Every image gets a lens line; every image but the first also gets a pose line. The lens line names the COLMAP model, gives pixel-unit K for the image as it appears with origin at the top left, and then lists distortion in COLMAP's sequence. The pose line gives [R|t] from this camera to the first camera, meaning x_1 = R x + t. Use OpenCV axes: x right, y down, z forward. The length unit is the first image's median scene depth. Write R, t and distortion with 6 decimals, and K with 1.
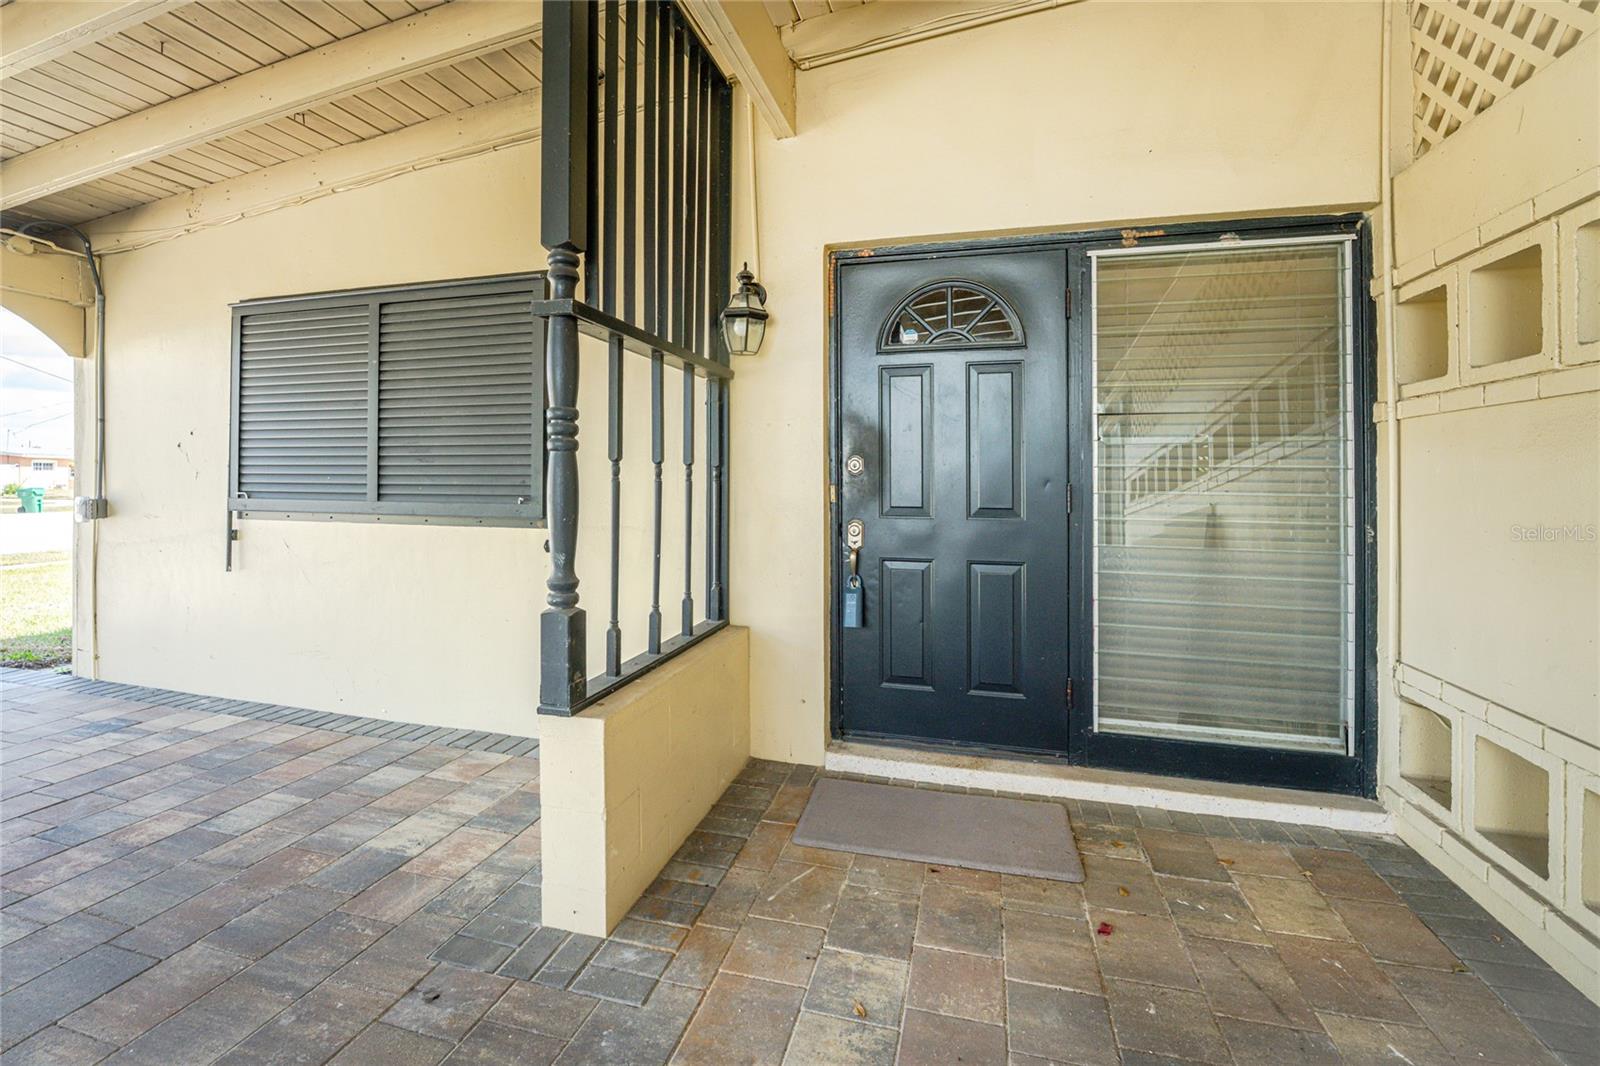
lens RADIAL K [[658.5, 0, 801.9], [0, 658.5, 472.2], [0, 0, 1]] dist [-0.001719, -0.000142]
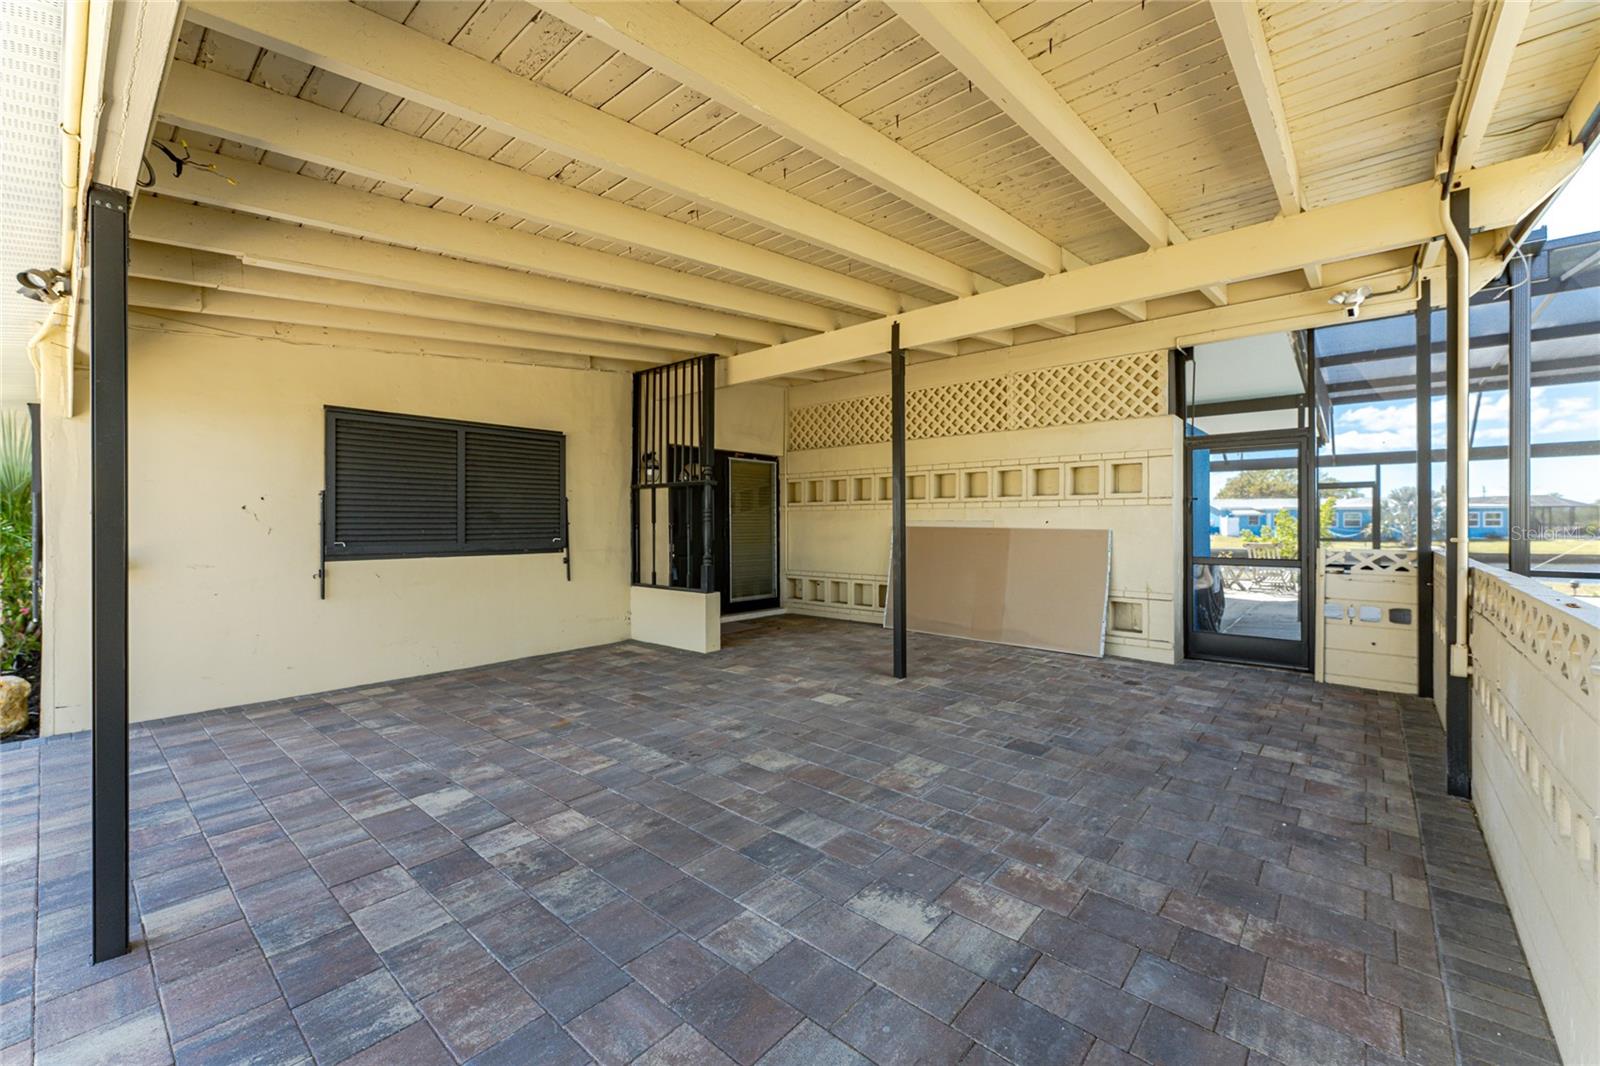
lens RADIAL K [[640.6, 0, 800.0], [0, 640.6, 533.0], [0, 0, 1]] dist [0.000111, 0.000004]
pose [[0.423015, -0.018101, 0.905942, -2.417982], [0.000003, 0.999800, 0.019975, -0.024341], [-0.906123, -0.008447, 0.422930, -0.704440]]
